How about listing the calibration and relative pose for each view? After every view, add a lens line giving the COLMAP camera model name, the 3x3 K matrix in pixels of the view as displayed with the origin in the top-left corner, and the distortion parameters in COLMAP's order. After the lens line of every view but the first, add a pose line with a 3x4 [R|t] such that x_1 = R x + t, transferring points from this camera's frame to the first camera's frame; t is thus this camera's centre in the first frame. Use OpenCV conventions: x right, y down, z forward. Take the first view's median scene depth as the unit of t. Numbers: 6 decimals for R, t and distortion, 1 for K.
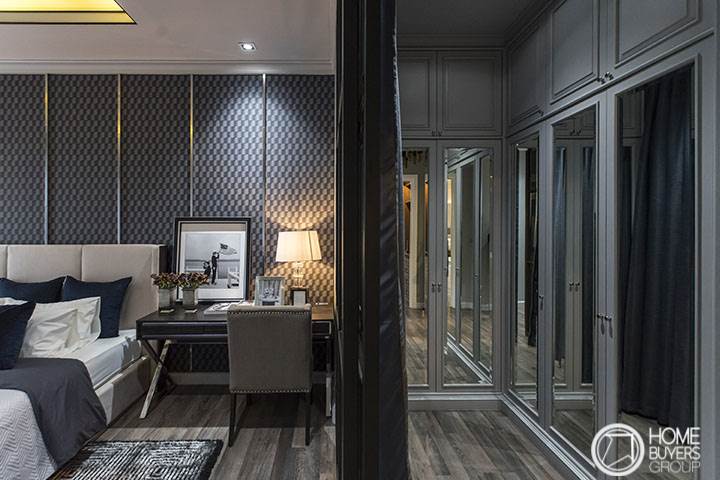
lens RADIAL K [[340.6, 0, 360.5], [0, 340.6, 230.7], [0, 0, 1]] dist [0.000958, 0.000584]
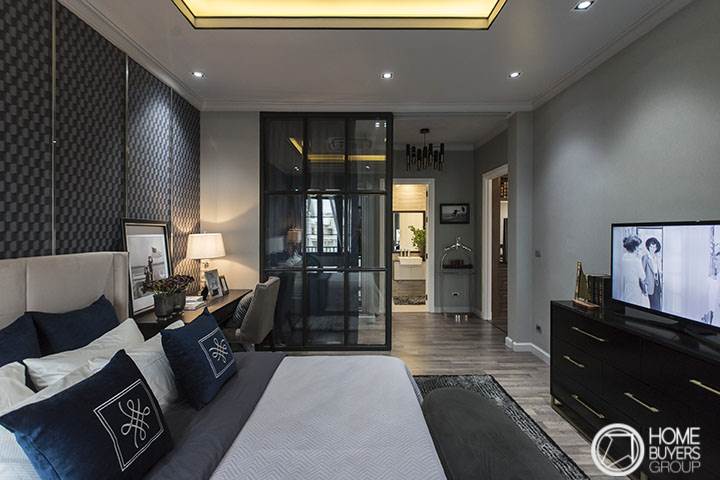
lens RADIAL K [[340.6, 0, 360.5], [0, 340.6, 230.7], [0, 0, 1]] dist [0.000958, 0.000584]
pose [[0.052661, 0.005291, 0.998598, -1.346257], [0.012621, 0.999903, -0.005963, 0.004407], [-0.998533, 0.012918, 0.052589, 0.365979]]
